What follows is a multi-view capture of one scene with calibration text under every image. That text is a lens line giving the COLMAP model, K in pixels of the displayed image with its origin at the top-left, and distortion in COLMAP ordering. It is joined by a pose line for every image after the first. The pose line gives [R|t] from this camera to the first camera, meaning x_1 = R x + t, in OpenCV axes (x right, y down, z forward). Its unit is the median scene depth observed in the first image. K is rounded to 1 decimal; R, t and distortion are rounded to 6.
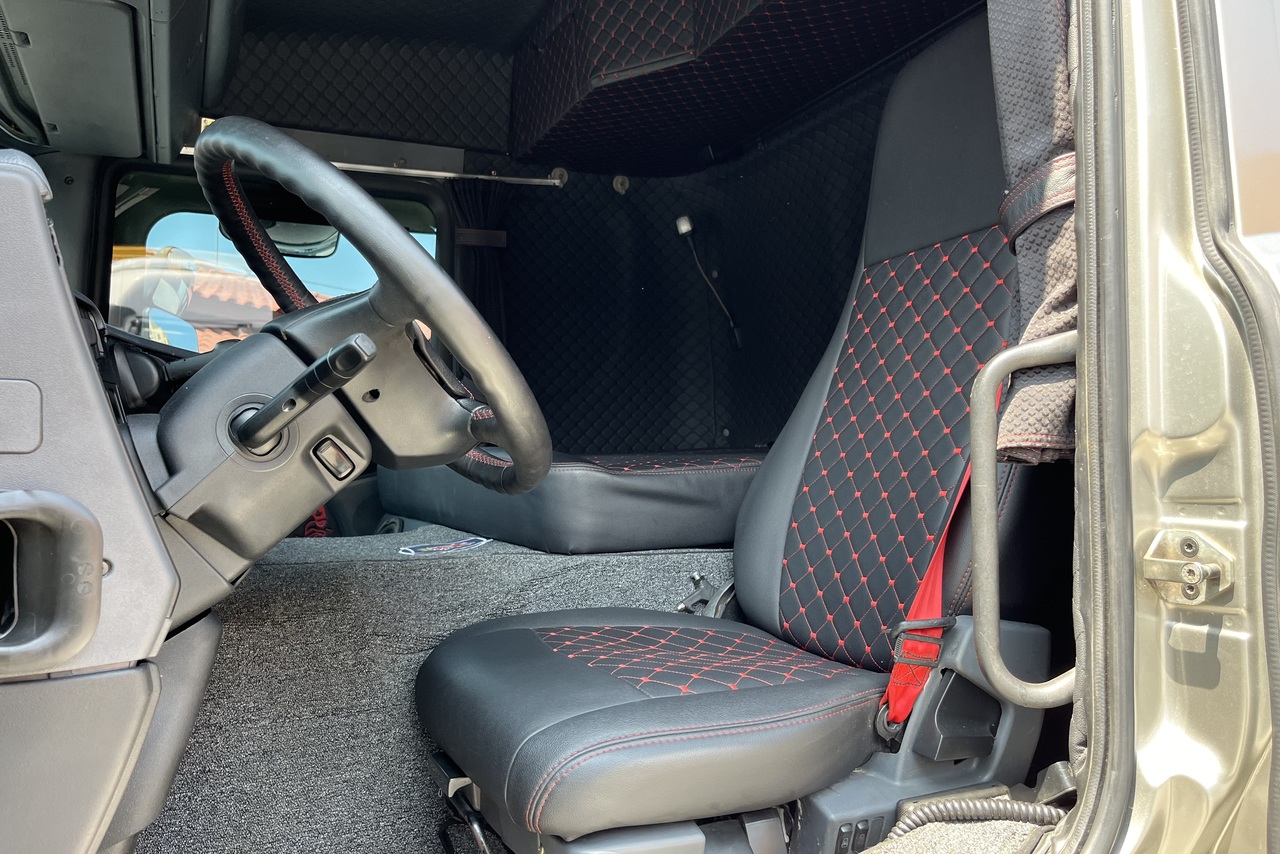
lens RADIAL K [[976.1, 0, 640.0], [0, 976.1, 427.0], [0, 0, 1]] dist [0.061656, -0.094360]
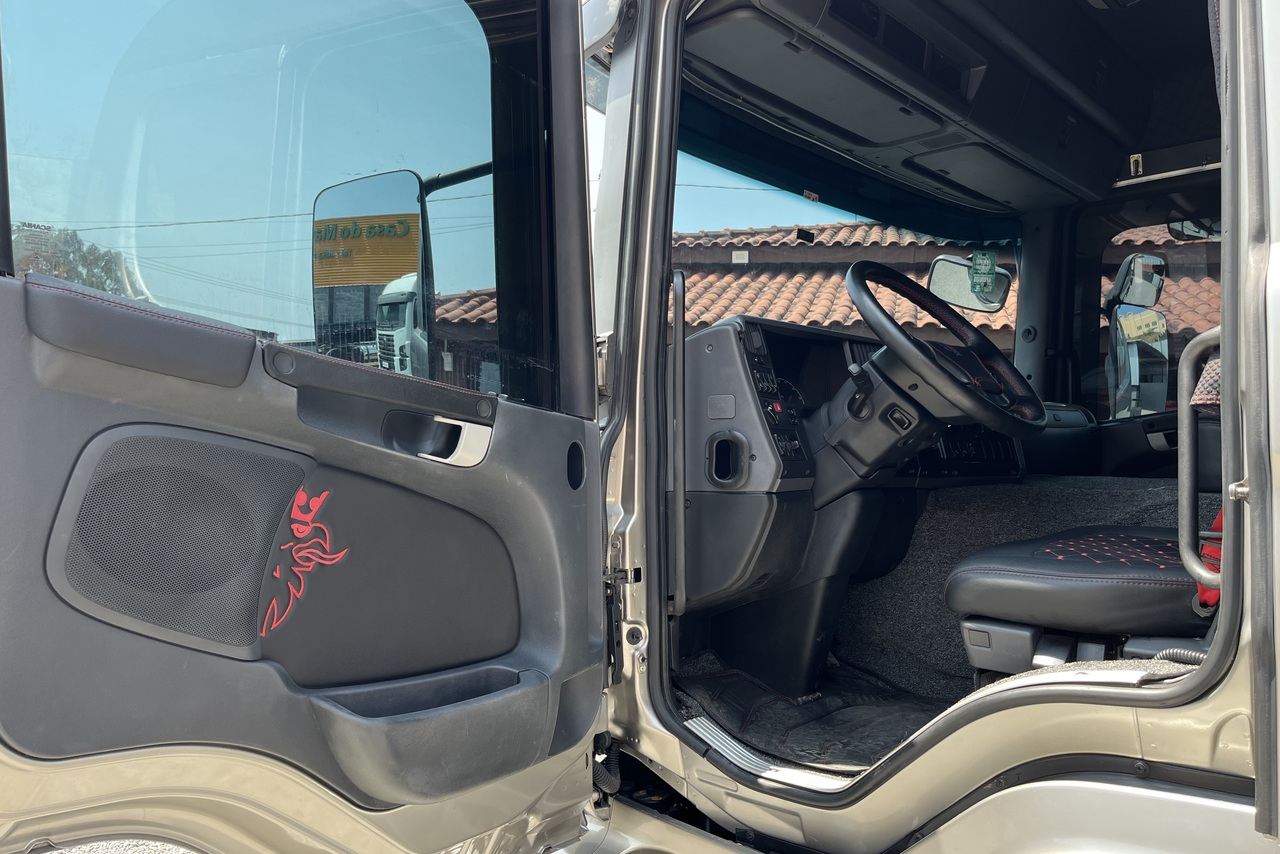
lens RADIAL K [[976.1, 0, 640.0], [0, 976.1, 427.0], [0, 0, 1]] dist [0.061656, -0.094360]
pose [[0.393015, -0.005947, -0.919513, 1.373285], [0.038369, 0.999214, 0.009937, 0.008359], [0.918731, -0.039186, 0.392934, -0.295693]]
